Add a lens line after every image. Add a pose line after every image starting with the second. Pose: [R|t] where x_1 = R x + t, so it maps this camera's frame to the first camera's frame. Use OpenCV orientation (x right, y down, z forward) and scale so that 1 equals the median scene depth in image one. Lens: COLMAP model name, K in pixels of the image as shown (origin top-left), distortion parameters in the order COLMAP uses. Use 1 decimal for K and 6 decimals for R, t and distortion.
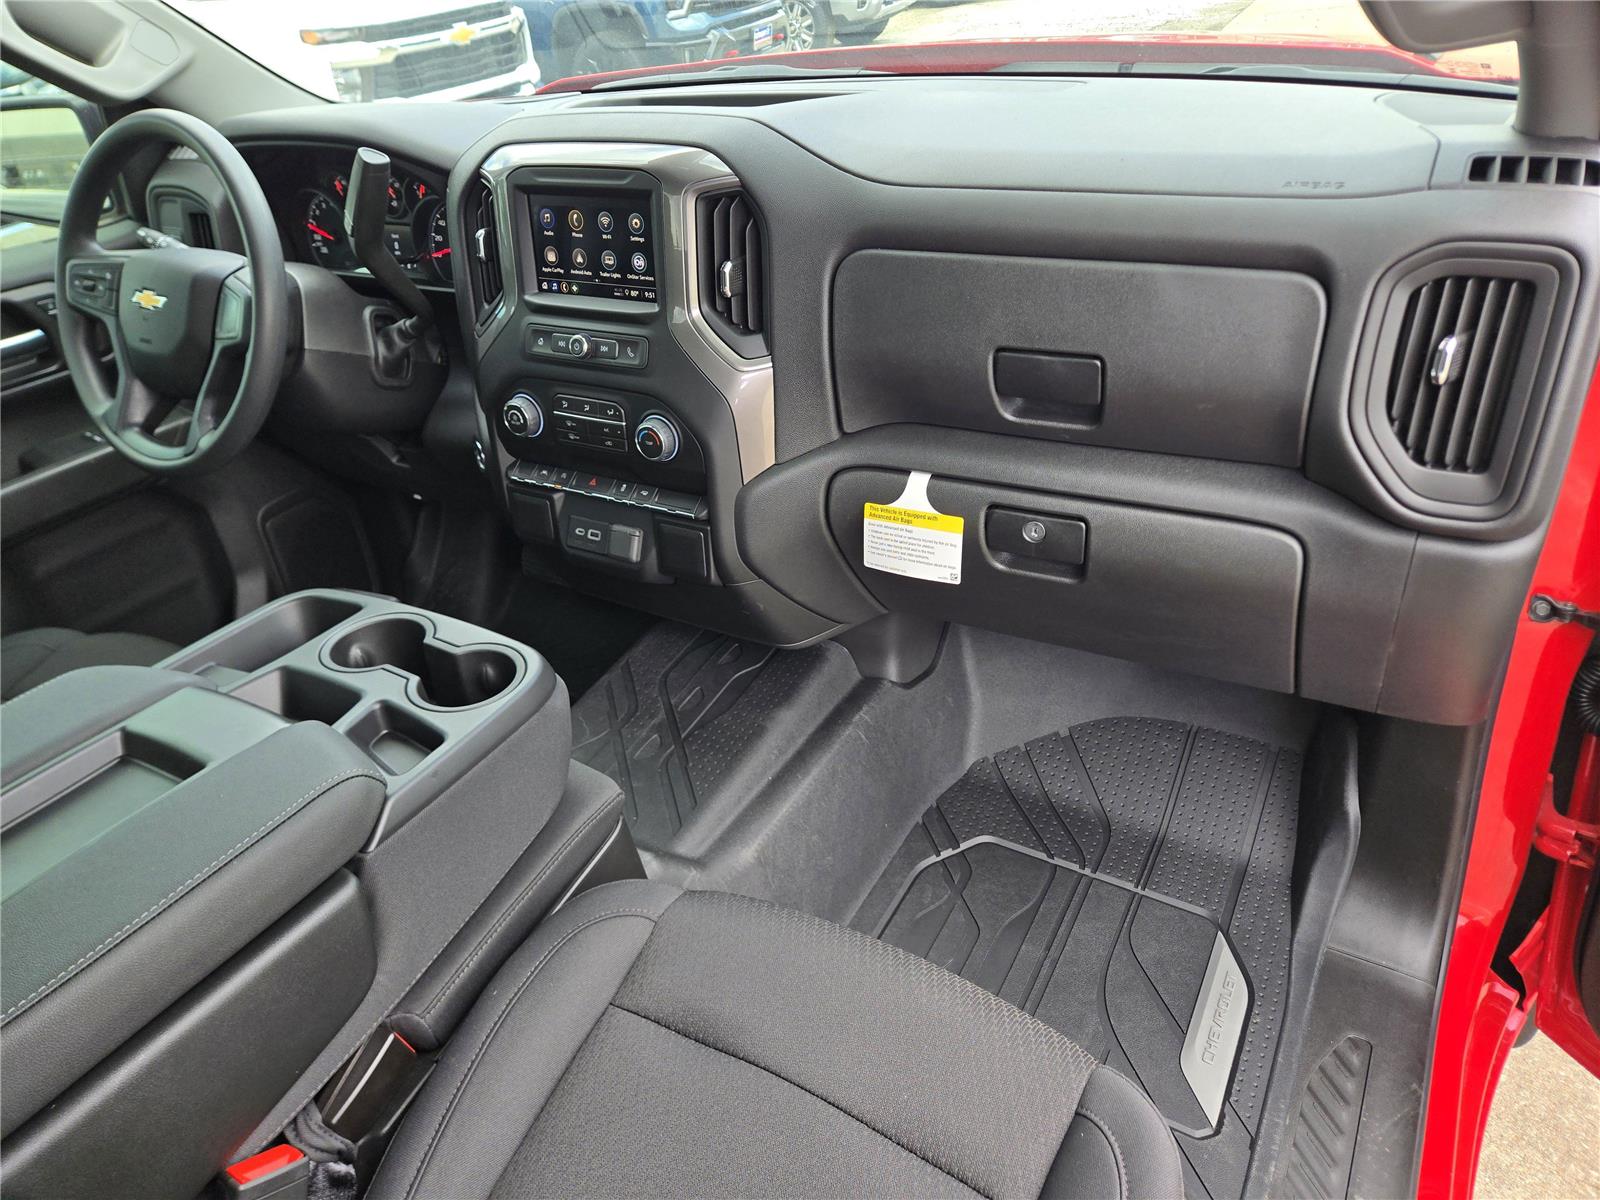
lens RADIAL K [[1089.7, 0, 800.0], [0, 1089.7, 600.0], [0, 0, 1]] dist [0.072520, -0.074369]
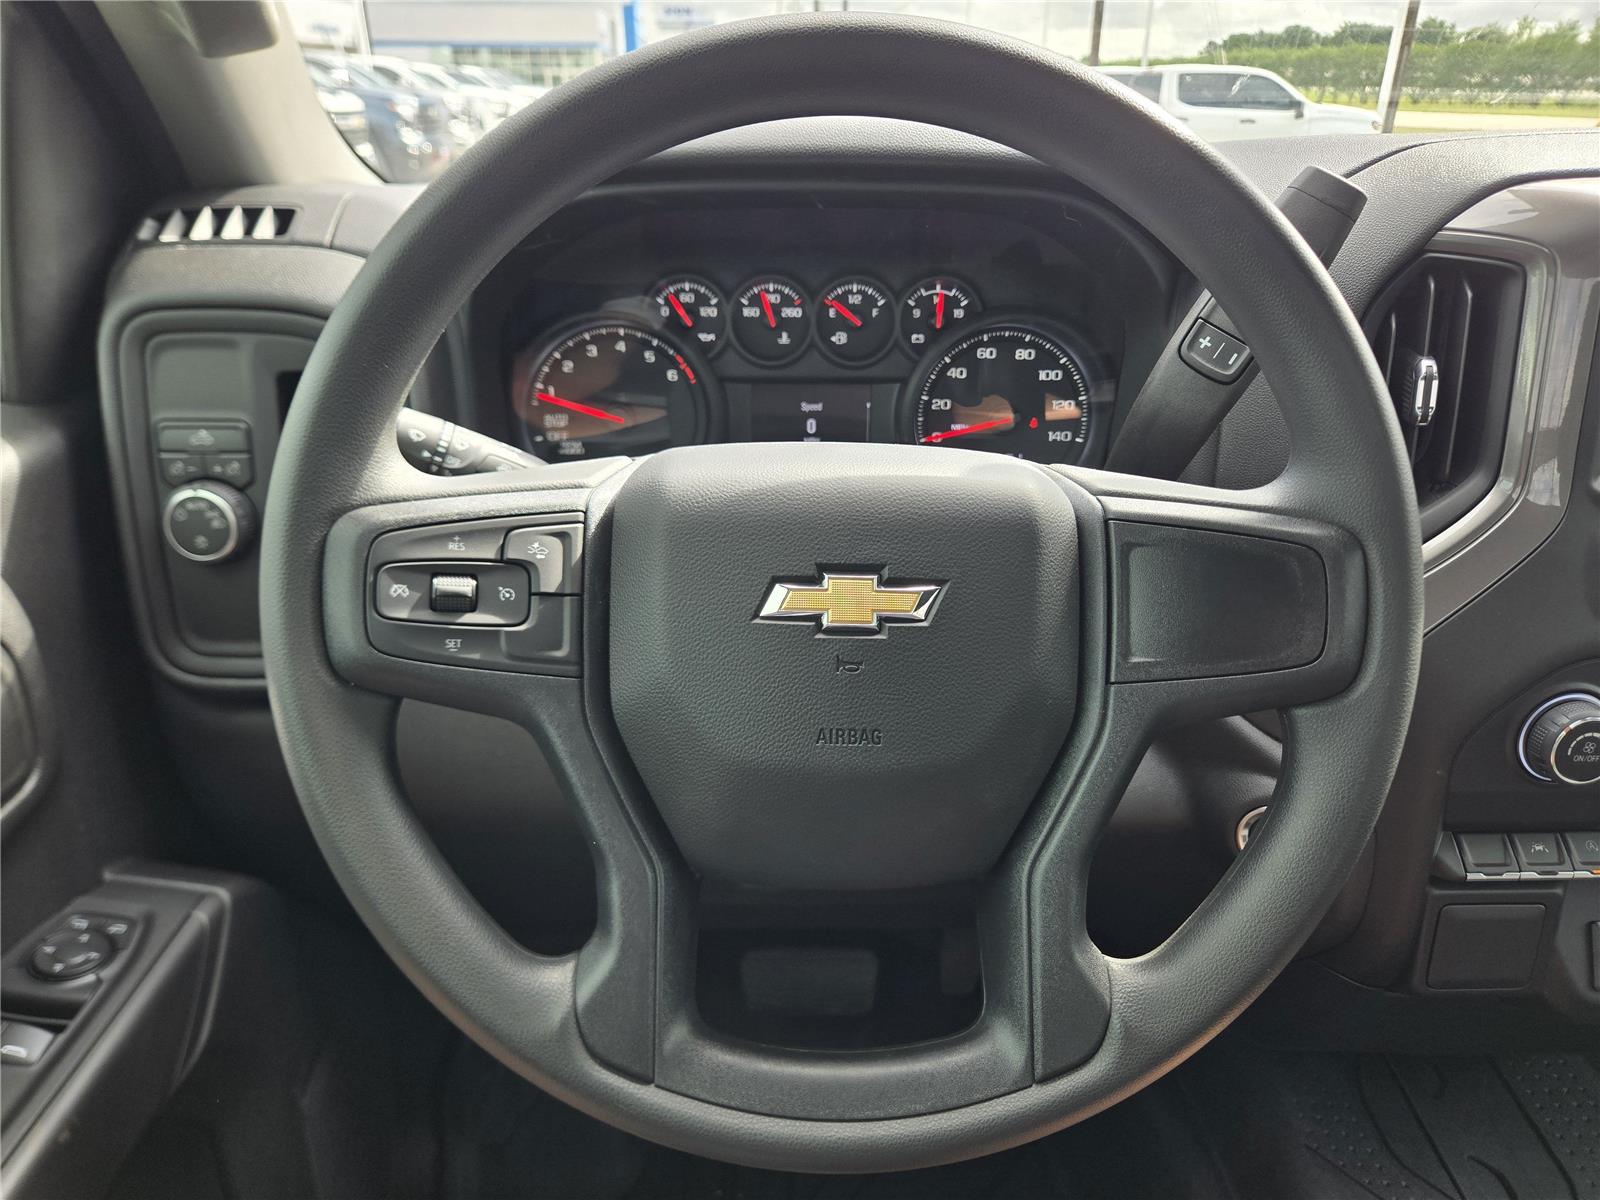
lens RADIAL K [[1089.7, 0, 800.0], [0, 1089.7, 600.0], [0, 0, 1]] dist [0.072520, -0.074369]
pose [[0.841980, -0.126409, 0.524490, -0.819168], [0.210683, 0.972012, -0.103948, -0.263119], [-0.496671, 0.198023, 0.845047, 0.813982]]
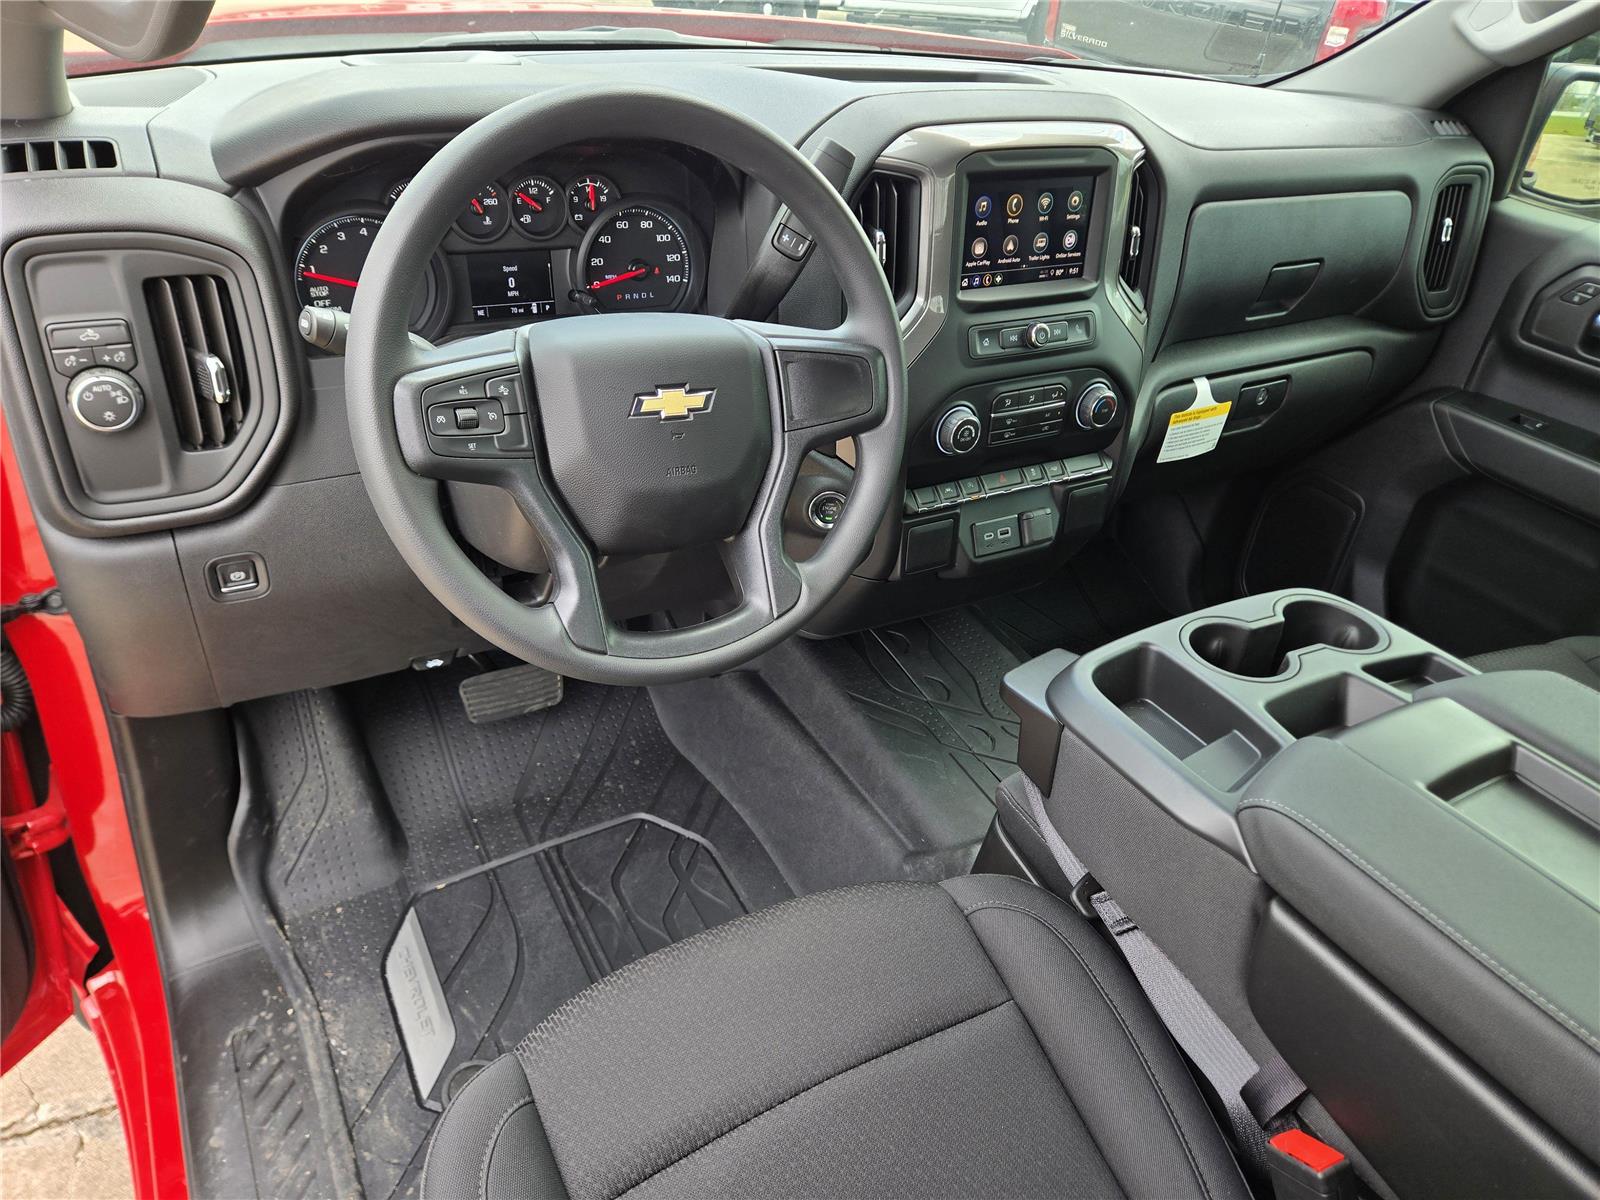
lens RADIAL K [[1089.7, 0, 800.0], [0, 1089.7, 600.0], [0, 0, 1]] dist [0.072520, -0.074369]
pose [[0.474382, -0.367214, 0.800073, -1.165551], [0.339609, 0.914830, 0.218522, -0.302688], [-0.812175, 0.168049, 0.558688, 0.675356]]
